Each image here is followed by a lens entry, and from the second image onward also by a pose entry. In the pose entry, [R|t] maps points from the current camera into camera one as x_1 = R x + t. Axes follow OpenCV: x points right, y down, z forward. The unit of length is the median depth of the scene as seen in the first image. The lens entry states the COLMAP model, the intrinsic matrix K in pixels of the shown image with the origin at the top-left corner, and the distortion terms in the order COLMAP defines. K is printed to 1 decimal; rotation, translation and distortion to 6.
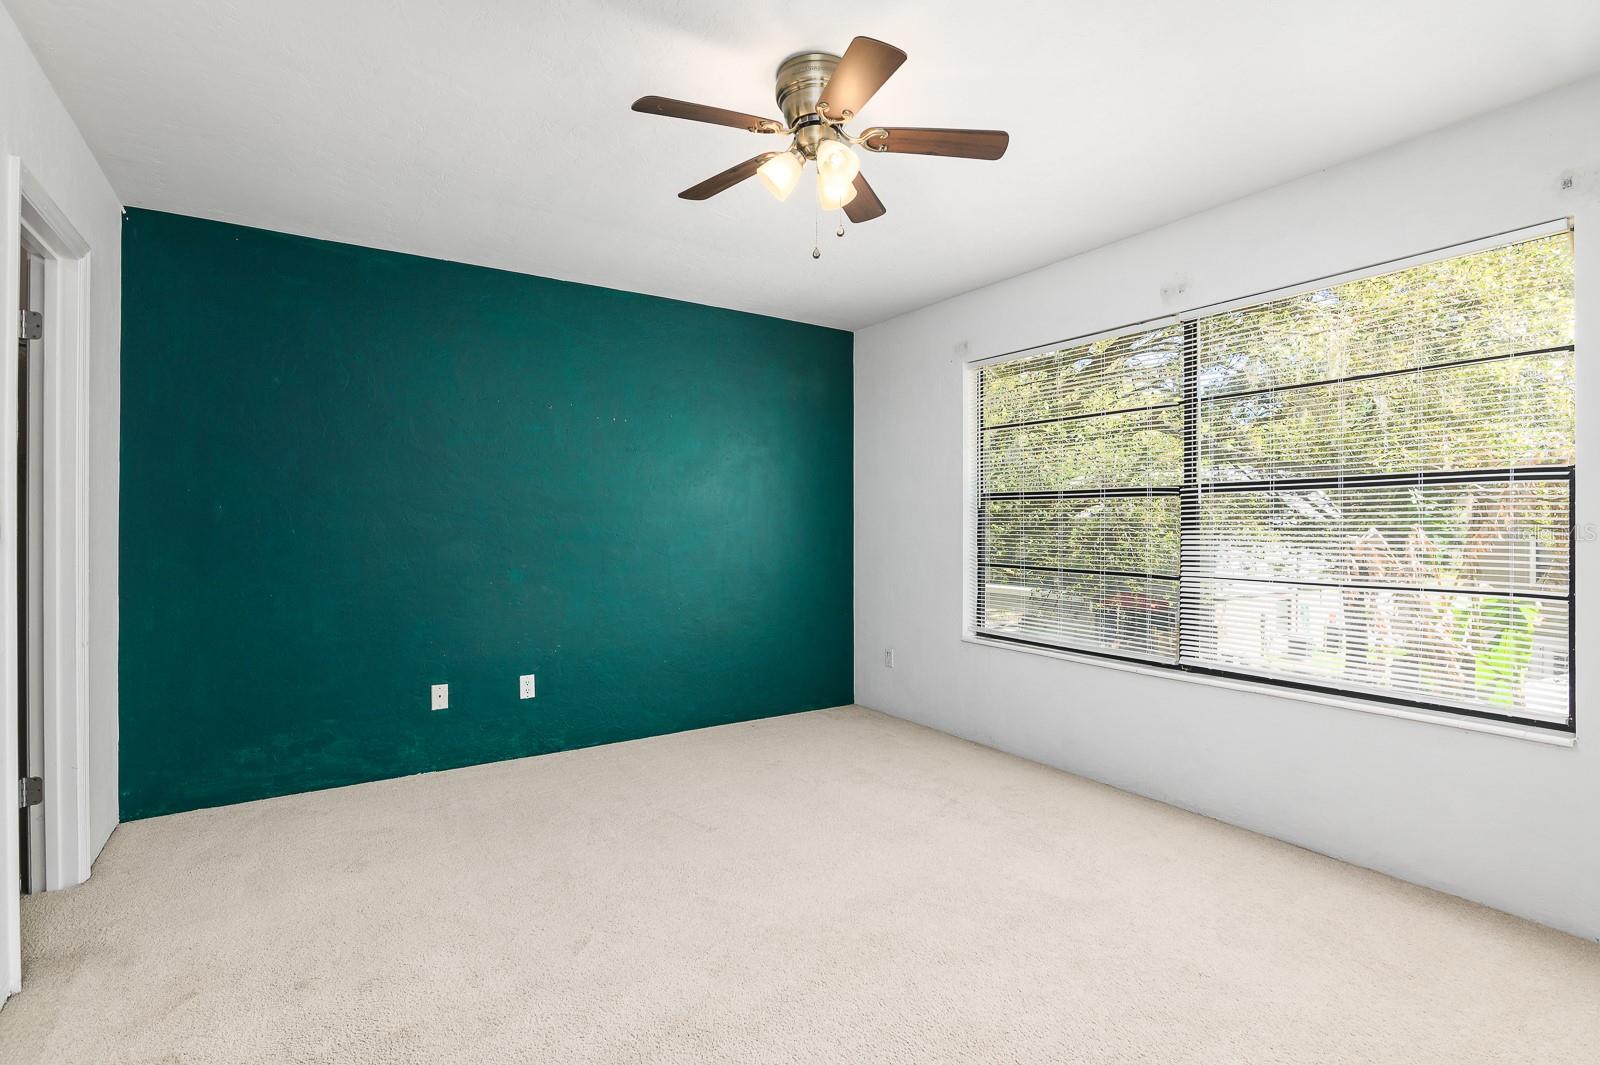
lens RADIAL K [[760.9, 0, 800.0], [0, 760.9, 532.5], [0, 0, 1]] dist [-0.000848, 0.000525]
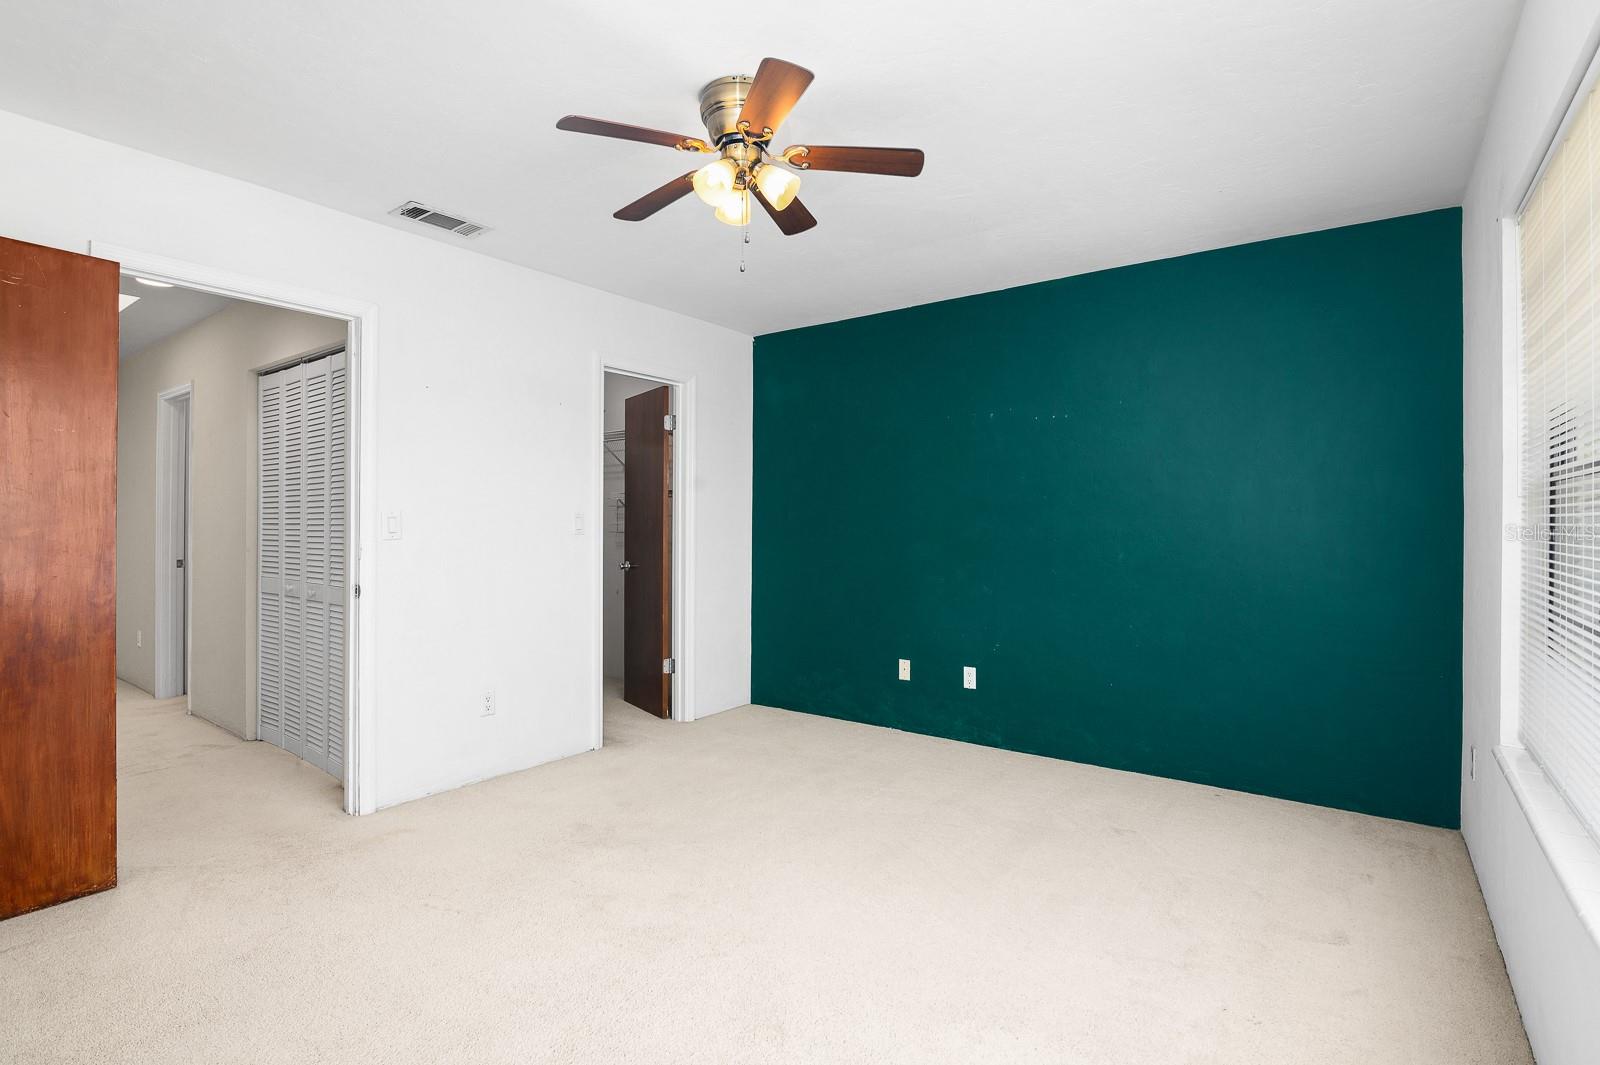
lens RADIAL K [[760.9, 0, 800.0], [0, 760.9, 532.5], [0, 0, 1]] dist [-0.000848, 0.000525]
pose [[0.354211, 0.009709, -0.935115, 0.567633], [-0.015313, 0.999872, 0.004581, -0.004837], [0.935040, 0.012697, 0.354315, 0.392141]]
